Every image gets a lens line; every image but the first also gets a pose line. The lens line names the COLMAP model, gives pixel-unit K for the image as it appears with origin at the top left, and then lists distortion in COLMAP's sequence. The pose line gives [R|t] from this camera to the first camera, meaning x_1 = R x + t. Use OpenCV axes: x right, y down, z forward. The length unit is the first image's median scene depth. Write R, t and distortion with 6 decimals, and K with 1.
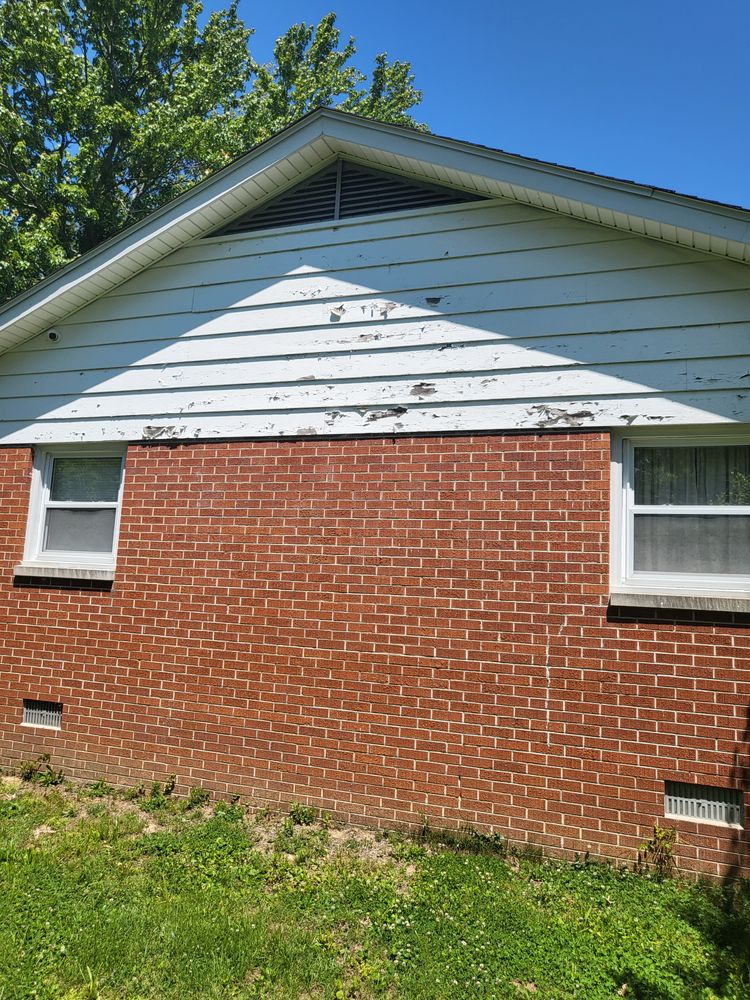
lens RADIAL K [[789.4, 0, 377.4], [0, 789.4, 477.7], [0, 0, 1]] dist [-0.001673, 0.004516]
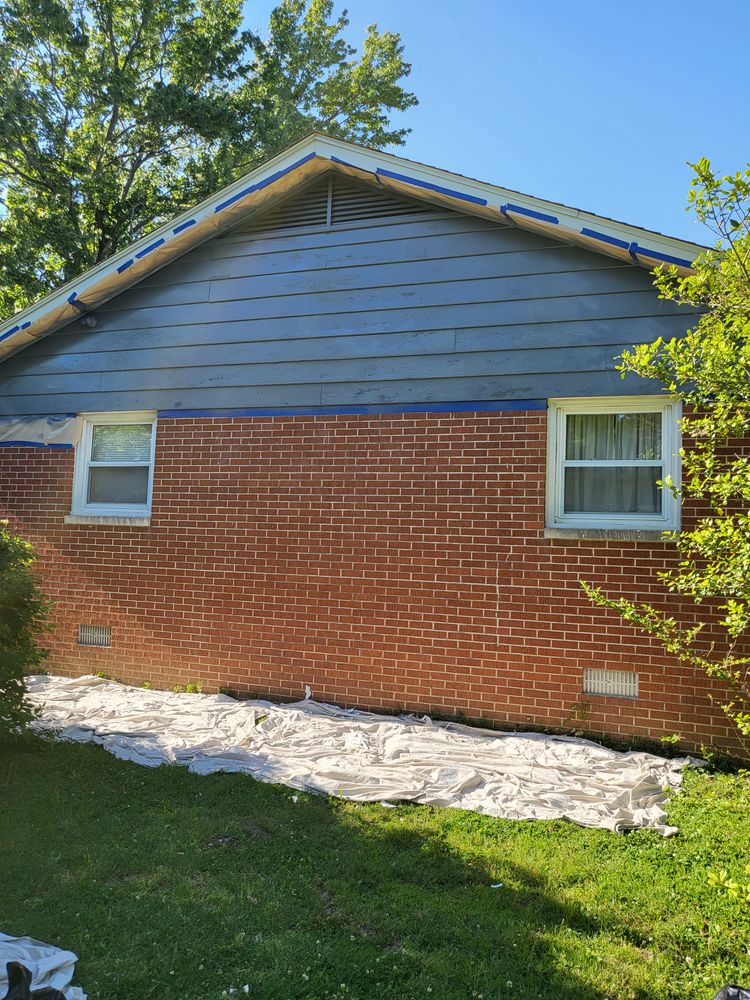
lens RADIAL K [[785.4, 0, 404.1], [0, 785.4, 486.3], [0, 0, 1]] dist [0.039429, -0.137330]
pose [[0.999434, -0.011504, 0.031614, 0.022949], [0.009430, 0.997842, 0.064986, -0.007052], [-0.032293, -0.064651, 0.997385, -0.252512]]
